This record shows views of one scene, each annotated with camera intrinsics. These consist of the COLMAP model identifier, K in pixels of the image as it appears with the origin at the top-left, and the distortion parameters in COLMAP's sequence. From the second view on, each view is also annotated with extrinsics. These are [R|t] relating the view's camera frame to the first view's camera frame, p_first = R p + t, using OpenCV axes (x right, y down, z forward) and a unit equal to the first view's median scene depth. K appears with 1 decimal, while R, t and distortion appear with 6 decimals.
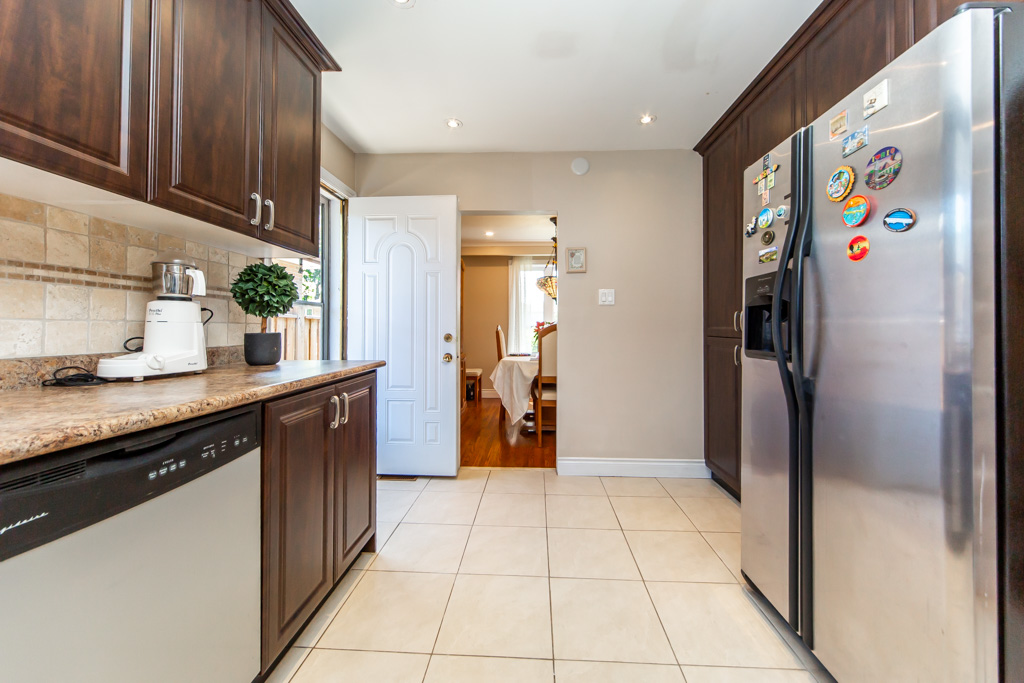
lens RADIAL K [[355.9, 0, 514.6], [0, 355.9, 330.6], [0, 0, 1]] dist [0.002097, 0.000121]
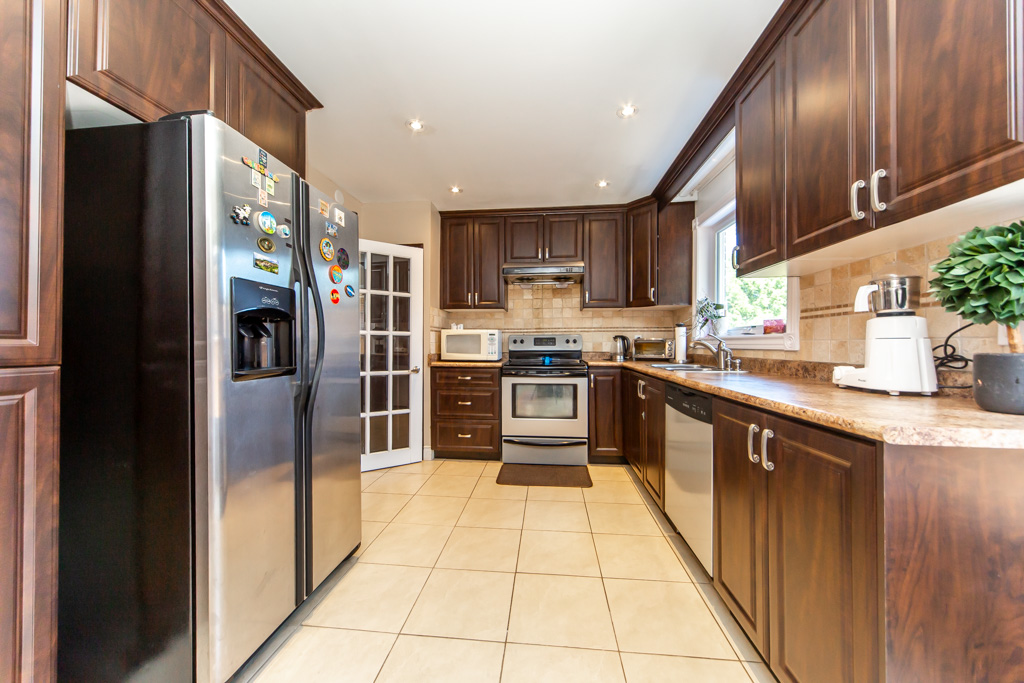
lens RADIAL K [[355.9, 0, 511.7], [0, 355.9, 341.4], [0, 0, 1]] dist [0.002097, 0.000121]
pose [[-0.998920, -0.001474, 0.046444, 0.038168], [-0.001756, 0.999980, -0.006032, -0.007311], [-0.046434, -0.006107, -0.998903, 1.896057]]
